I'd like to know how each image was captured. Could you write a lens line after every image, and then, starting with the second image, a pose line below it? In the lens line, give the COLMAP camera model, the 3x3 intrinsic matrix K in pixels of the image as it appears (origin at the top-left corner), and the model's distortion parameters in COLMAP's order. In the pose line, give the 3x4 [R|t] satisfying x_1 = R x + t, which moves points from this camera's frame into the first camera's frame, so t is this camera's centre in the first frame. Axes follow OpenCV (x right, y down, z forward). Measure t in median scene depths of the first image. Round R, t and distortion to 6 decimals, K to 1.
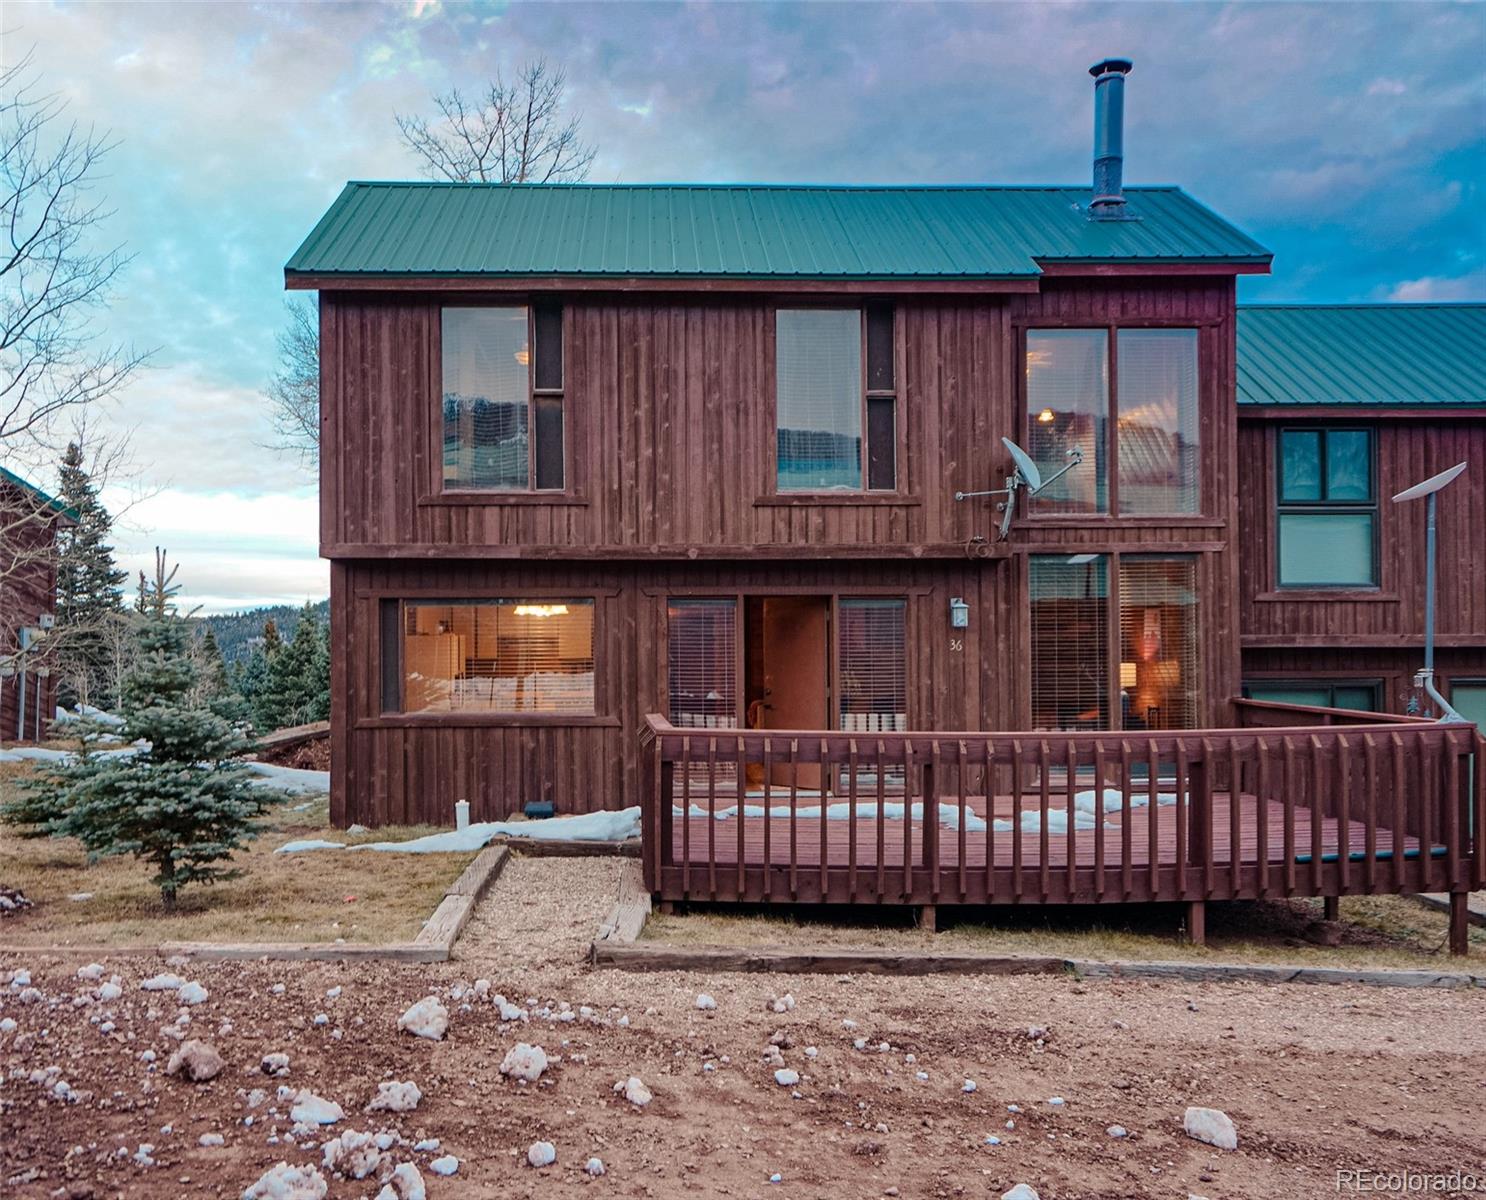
lens RADIAL K [[1522.7, 0, 742.8], [0, 1522.7, 627.7], [0, 0, 1]] dist [0.014213, 0.001066]
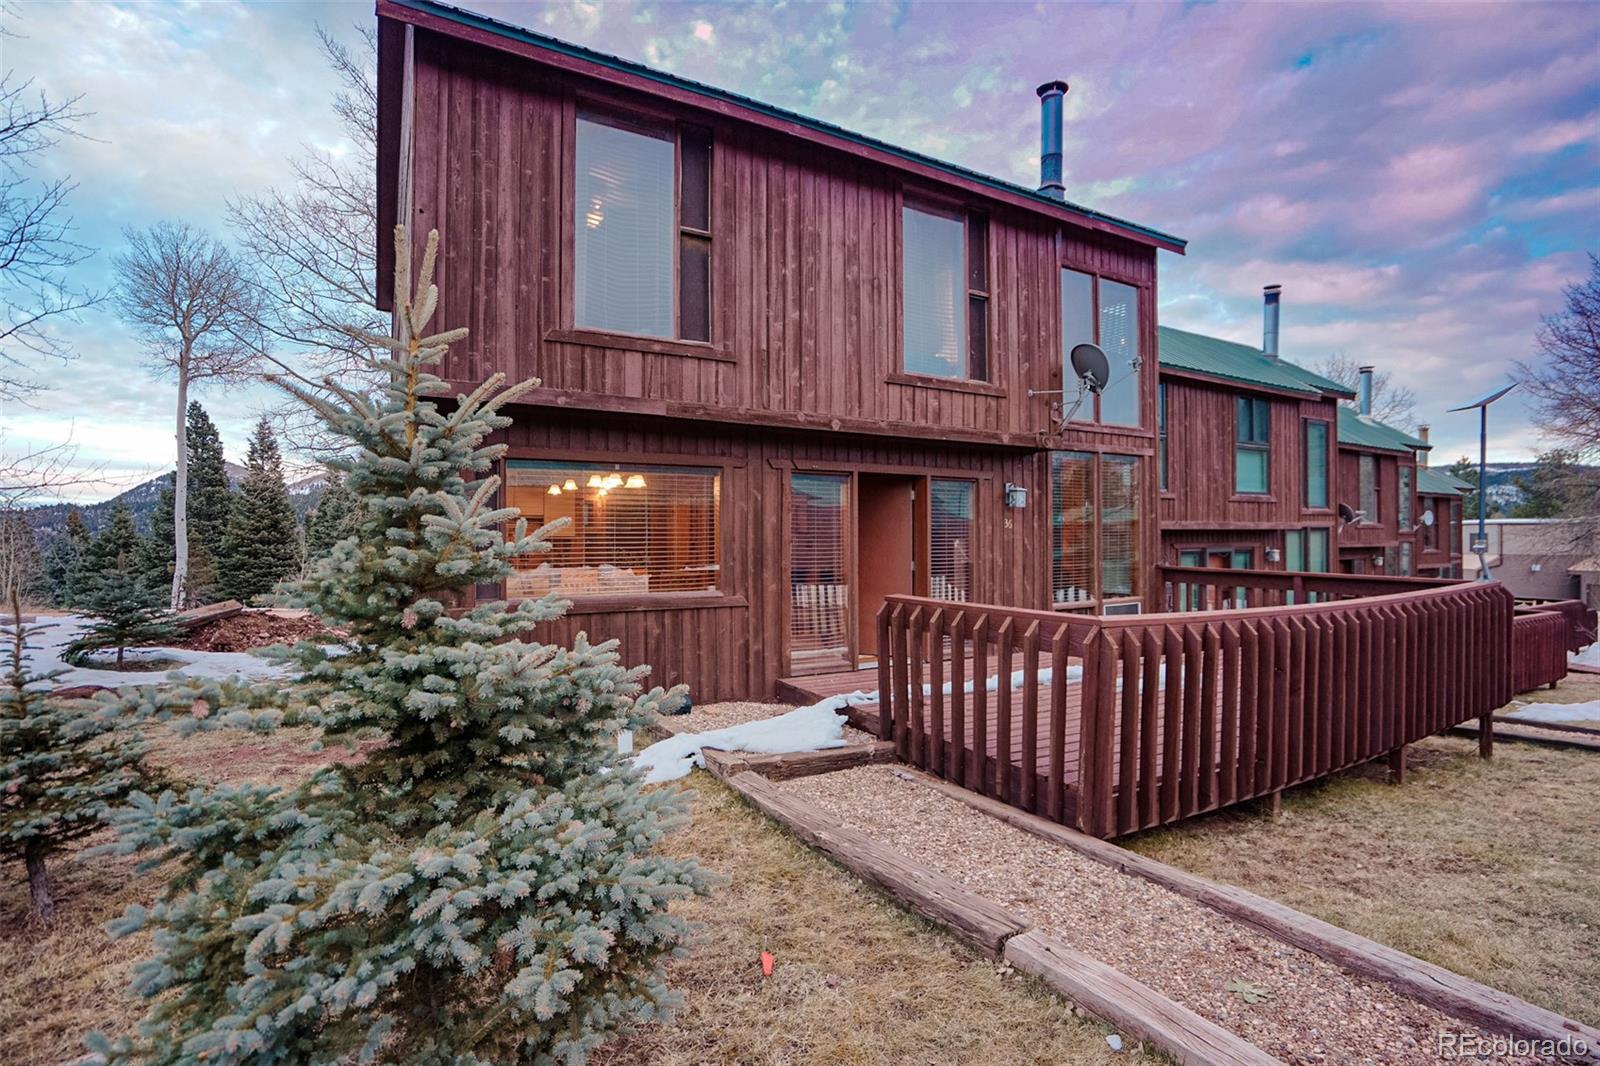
lens RADIAL K [[762.0, 0, 782.4], [0, 762.0, 533.2], [0, 0, 1]] dist [-0.054563, 0.021915]
pose [[0.873235, 0.005989, 0.487263, -0.296900], [-0.008167, 0.999964, 0.002346, 0.019108], [-0.487231, -0.006028, 0.873252, 0.591979]]
